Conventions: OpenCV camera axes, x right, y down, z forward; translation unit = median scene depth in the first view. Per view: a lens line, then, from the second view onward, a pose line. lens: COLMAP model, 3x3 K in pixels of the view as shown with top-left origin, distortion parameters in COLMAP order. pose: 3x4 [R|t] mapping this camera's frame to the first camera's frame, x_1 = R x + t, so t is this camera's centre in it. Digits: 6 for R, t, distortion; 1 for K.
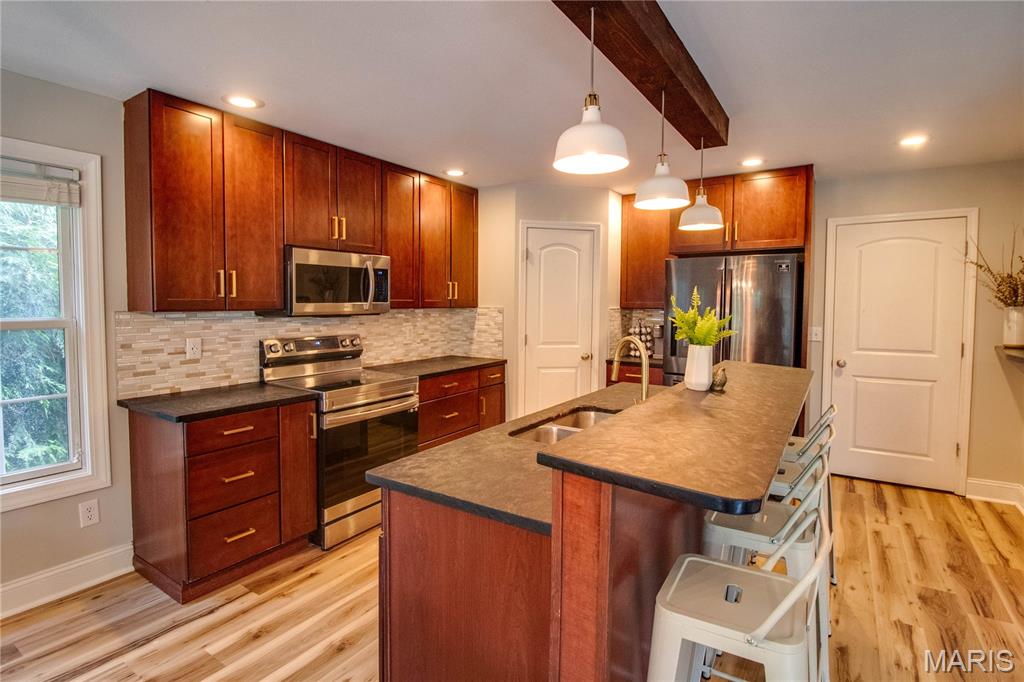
lens RADIAL K [[491.0, 0, 512.5], [0, 491.0, 326.1], [0, 0, 1]] dist [-0.004337, -0.000659]
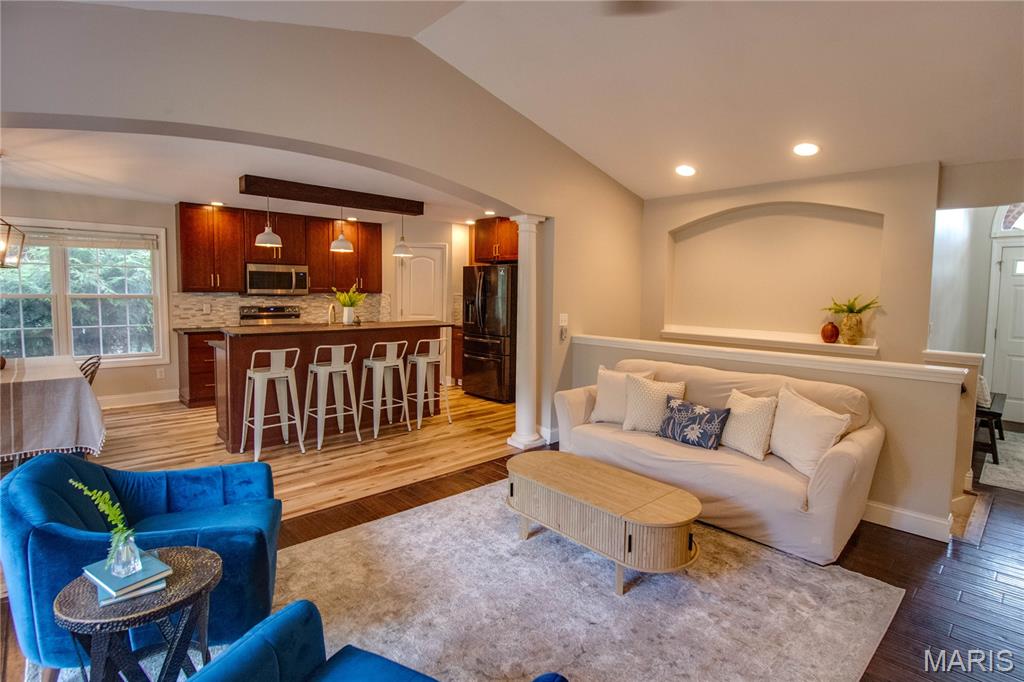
lens RADIAL K [[495.1, 0, 549.9], [0, 495.1, 325.7], [0, 0, 1]] dist [0.001281, 0.000018]
pose [[0.978448, 0.023827, -0.205116, 1.144113], [-0.019925, 0.999579, 0.021071, 0.036748], [0.205532, -0.016530, 0.978511, -0.762709]]
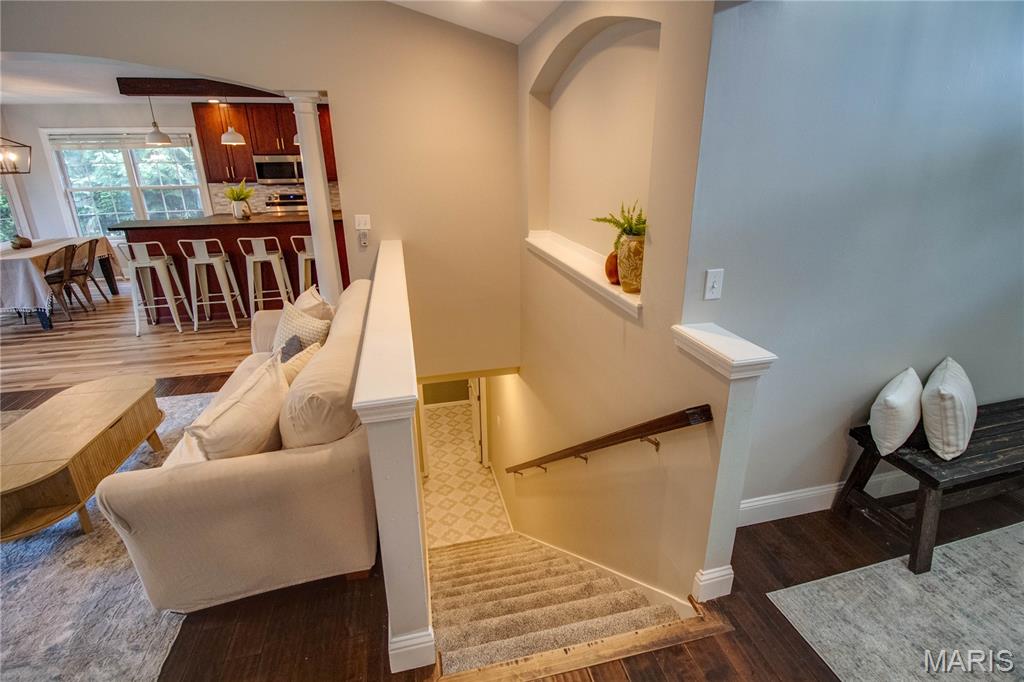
lens RADIAL K [[485.8, 0, 524.3], [0, 485.8, 333.4], [0, 0, 1]] dist [-0.001876, -0.010945]
pose [[0.736057, 0.215843, -0.641585, 1.984566], [-0.023172, 0.955280, 0.294793, -0.049351], [0.676523, -0.202118, 0.708142, 0.025328]]
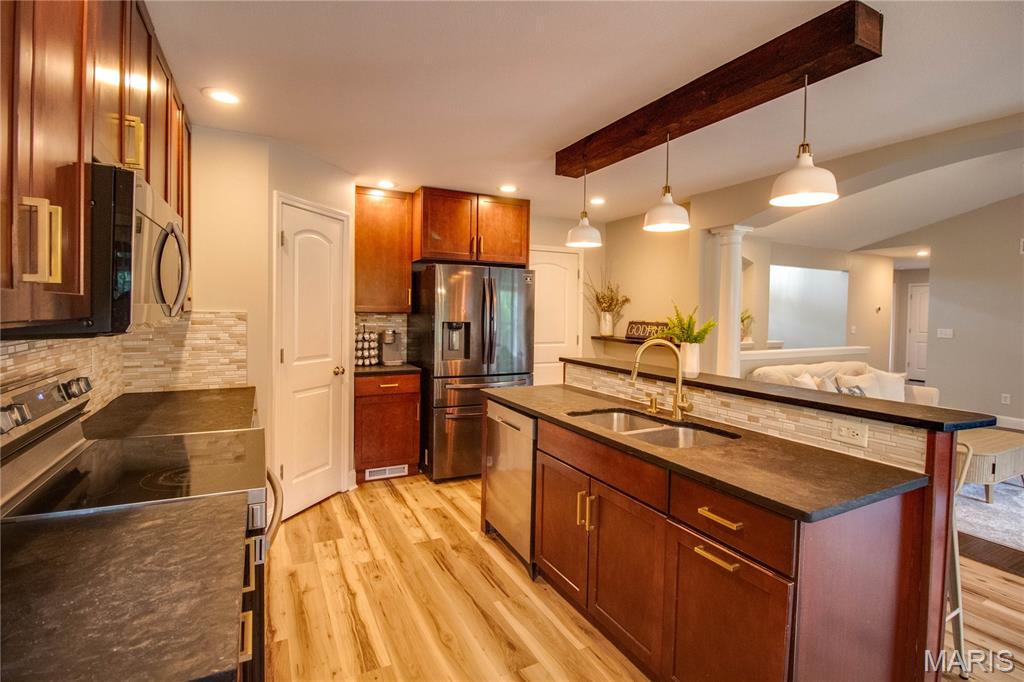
lens RADIAL K [[491.0, 0, 512.5], [0, 491.0, 326.1], [0, 0, 1]] dist [-0.004337, -0.000659]
pose [[0.484481, -0.023886, 0.874476, -0.562665], [0.028266, 0.999533, 0.011642, -0.019561], [-0.874345, 0.019078, 0.484929, 0.439789]]
